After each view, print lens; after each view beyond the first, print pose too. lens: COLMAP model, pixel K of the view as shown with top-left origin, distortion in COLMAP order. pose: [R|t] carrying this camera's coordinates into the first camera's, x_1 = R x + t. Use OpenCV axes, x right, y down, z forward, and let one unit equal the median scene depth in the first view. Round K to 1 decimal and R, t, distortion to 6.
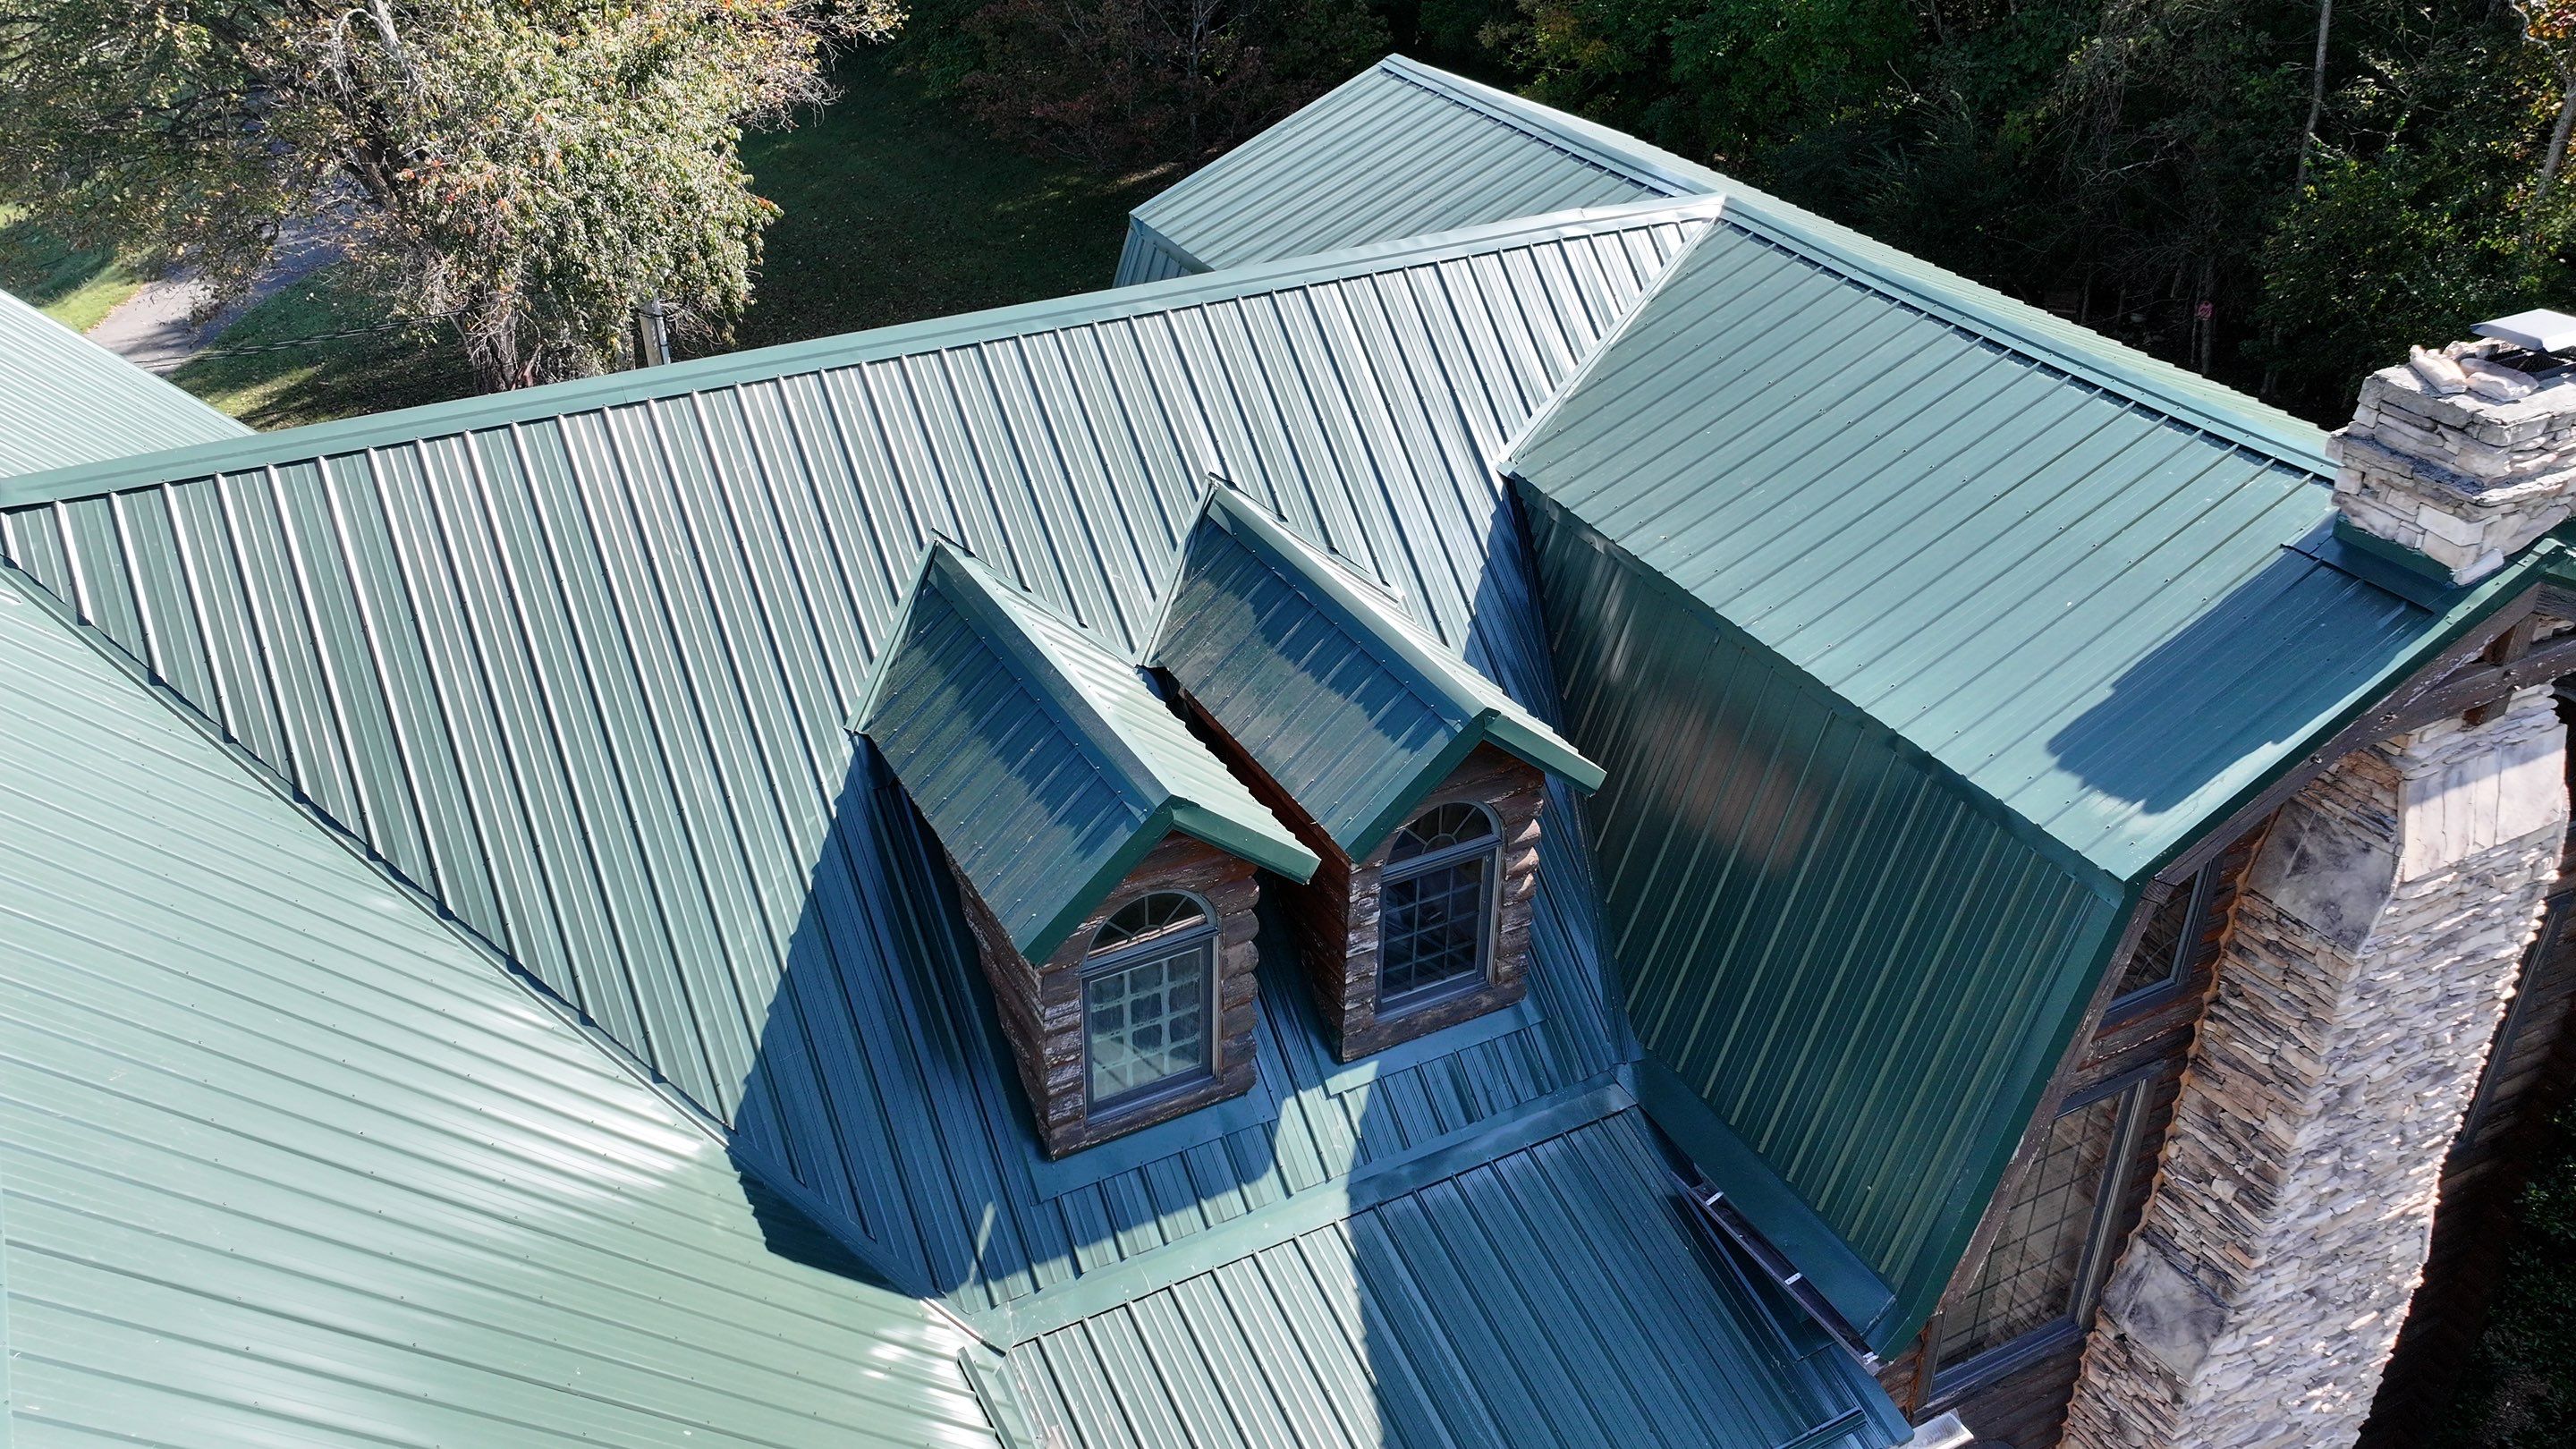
lens RADIAL K [[2085.1, 0, 1283.9], [0, 2085.1, 712.9], [0, 0, 1]] dist [0.003276, 0.001794]
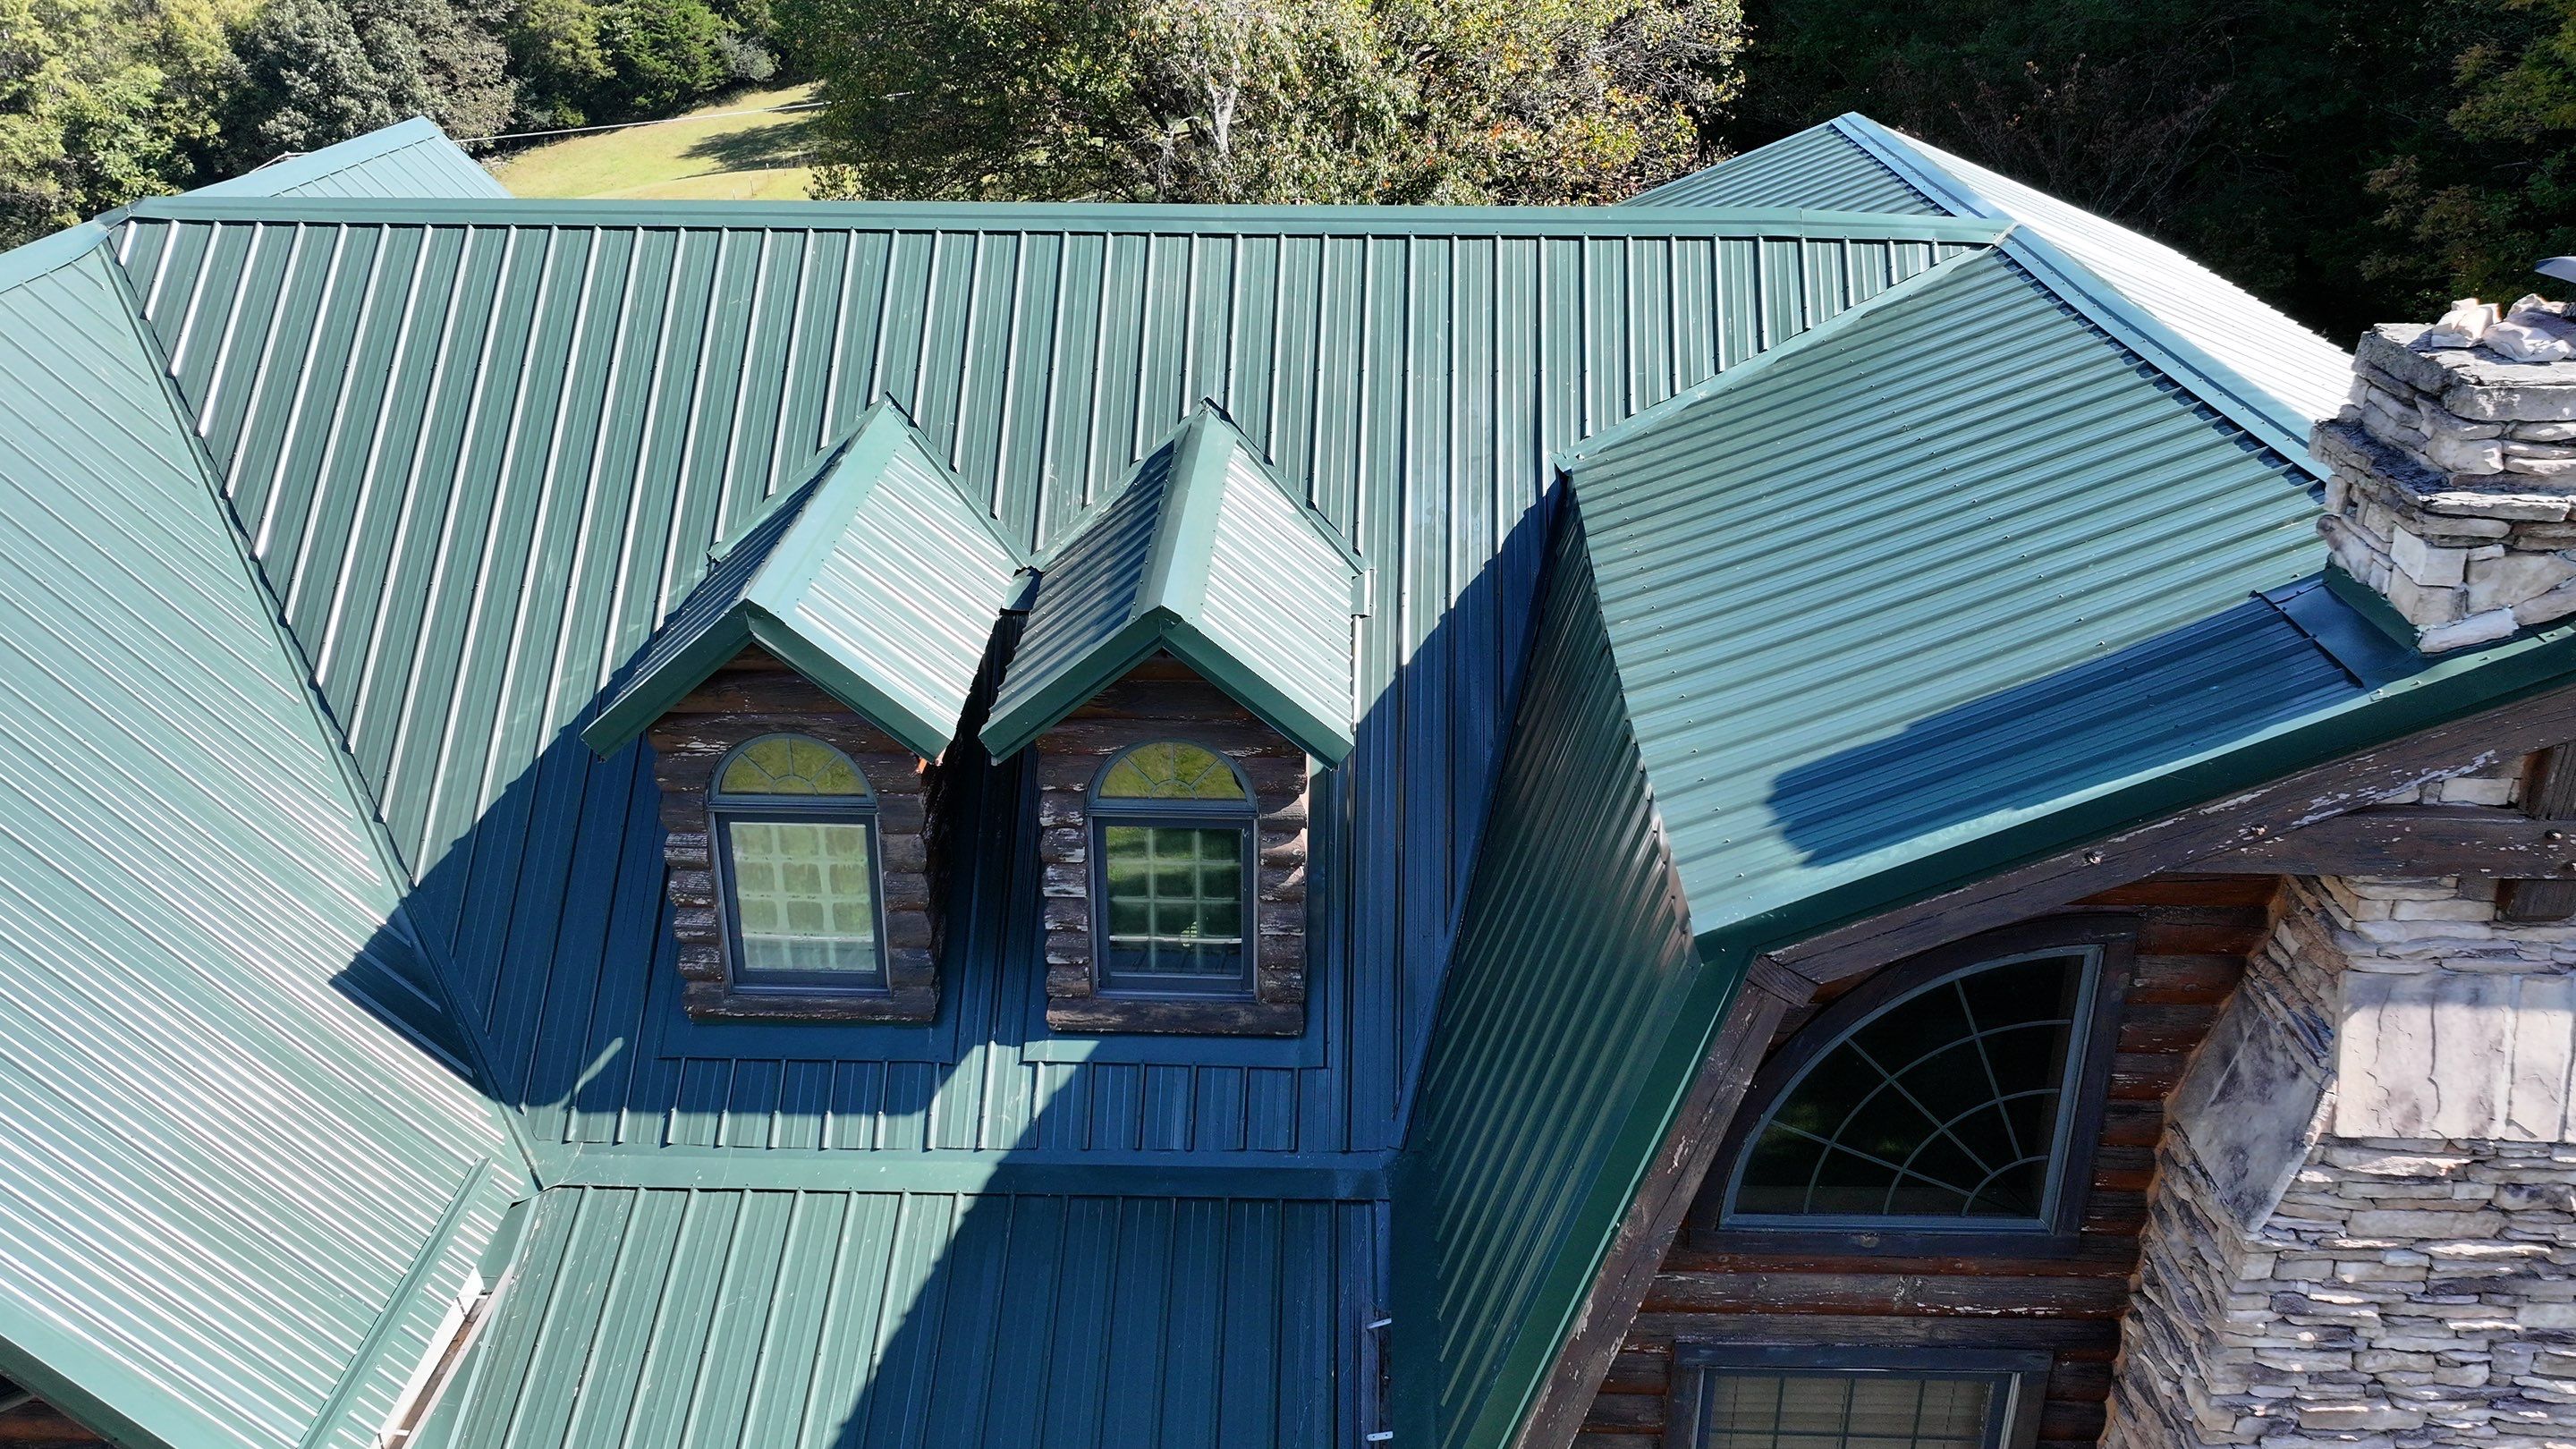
lens RADIAL K [[2085.1, 0, 1293.3], [0, 2085.1, 719.6], [0, 0, 1]] dist [0.003276, 0.001794]
pose [[0.867319, 0.199085, -0.456205, 0.494804], [-0.253701, 0.965354, -0.061053, 0.073306], [0.428245, 0.168692, 0.887778, 0.266188]]
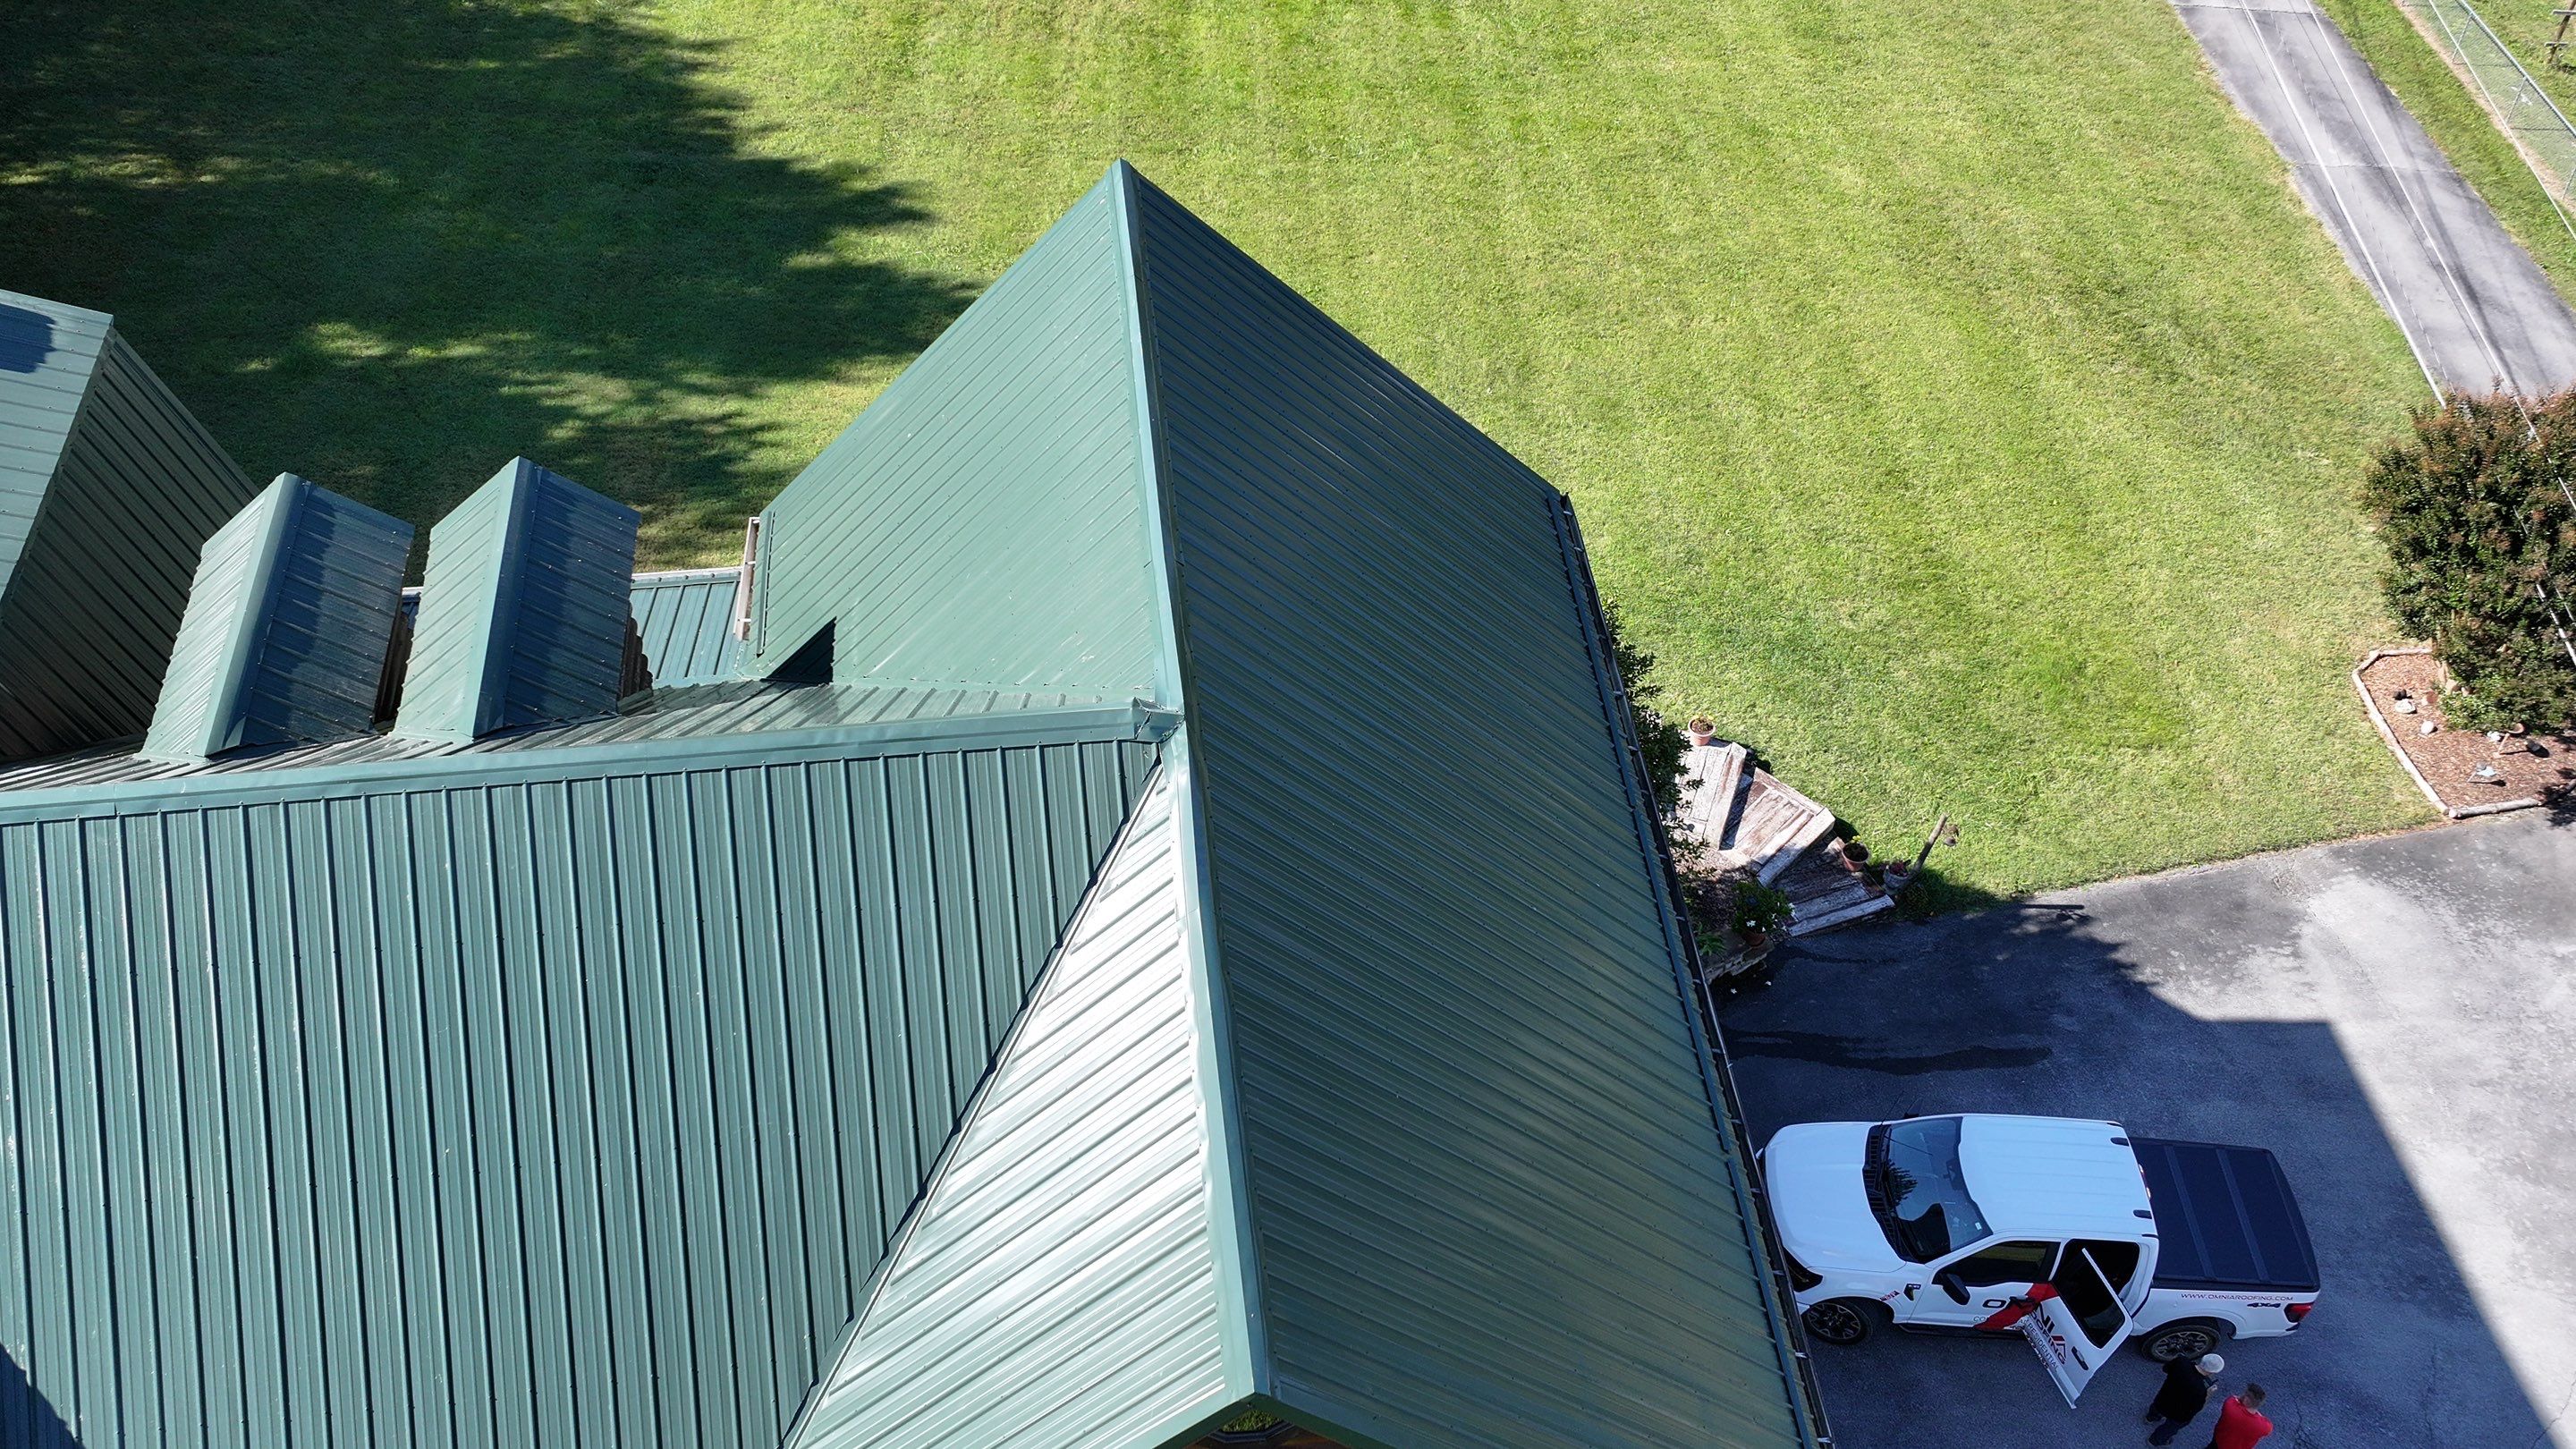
lens RADIAL K [[2359.2, 0, 1282.0], [0, 2359.2, 733.9], [0, 0, 1]] dist [0.001361, 0.000000]
pose [[-0.925389, -0.278525, 0.257059, -1.000388], [0.192549, 0.238718, 0.951808, -1.359126], [-0.326467, 0.930289, -0.167277, 1.140792]]
